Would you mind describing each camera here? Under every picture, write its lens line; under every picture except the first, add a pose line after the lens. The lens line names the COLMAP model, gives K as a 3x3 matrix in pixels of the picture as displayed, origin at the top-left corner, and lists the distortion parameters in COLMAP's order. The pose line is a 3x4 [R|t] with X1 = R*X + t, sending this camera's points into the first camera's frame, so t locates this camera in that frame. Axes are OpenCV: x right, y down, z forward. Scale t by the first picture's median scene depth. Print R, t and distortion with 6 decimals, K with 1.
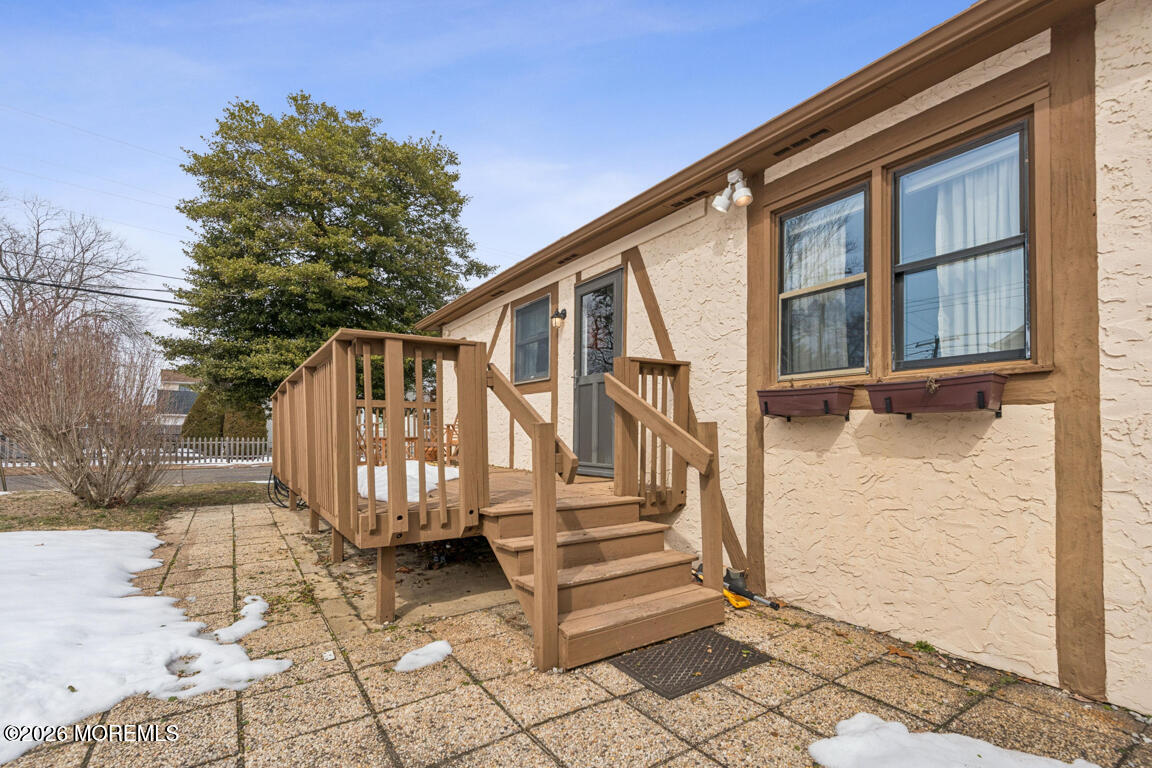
lens RADIAL K [[507.9, 0, 574.7], [0, 507.9, 431.1], [0, 0, 1]] dist [0.004752, -0.002106]
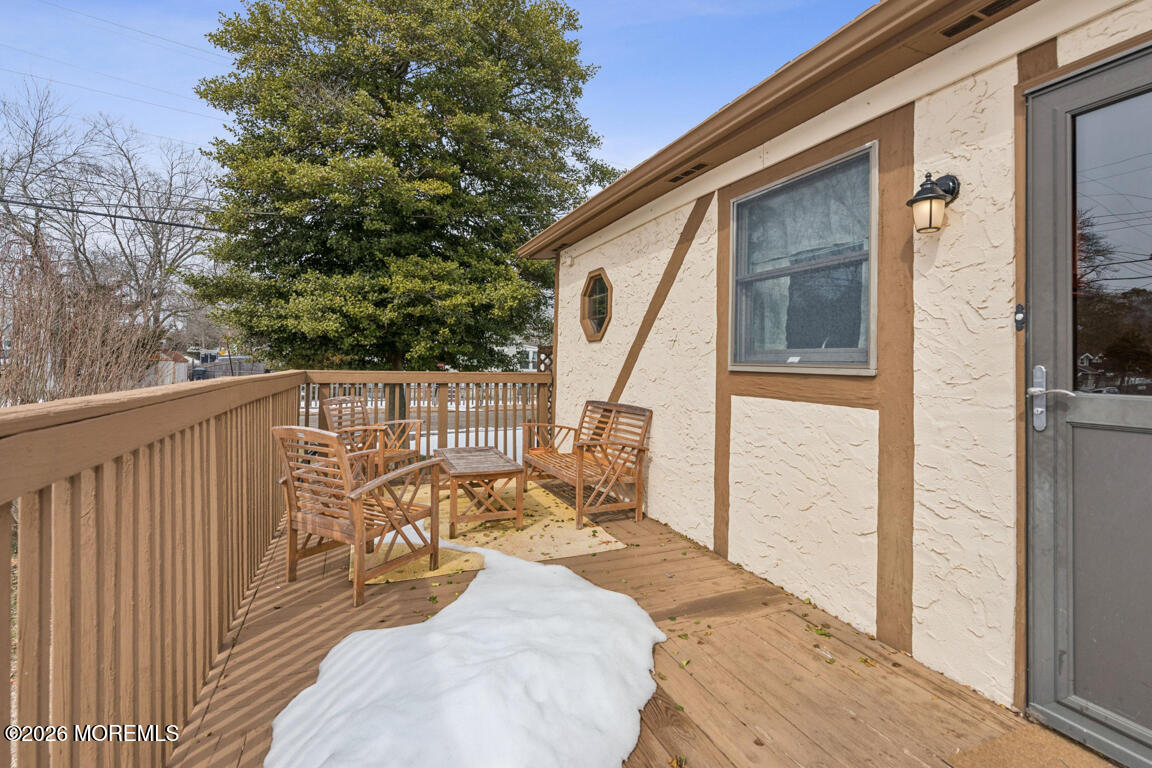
lens RADIAL K [[507.9, 0, 577.2], [0, 507.9, 361.7], [0, 0, 1]] dist [0.004752, -0.002106]
pose [[0.983725, 0.016356, -0.178934, -0.124697], [-0.016818, 0.999858, -0.001067, -0.069376], [0.178891, 0.004059, 0.983861, 0.386525]]
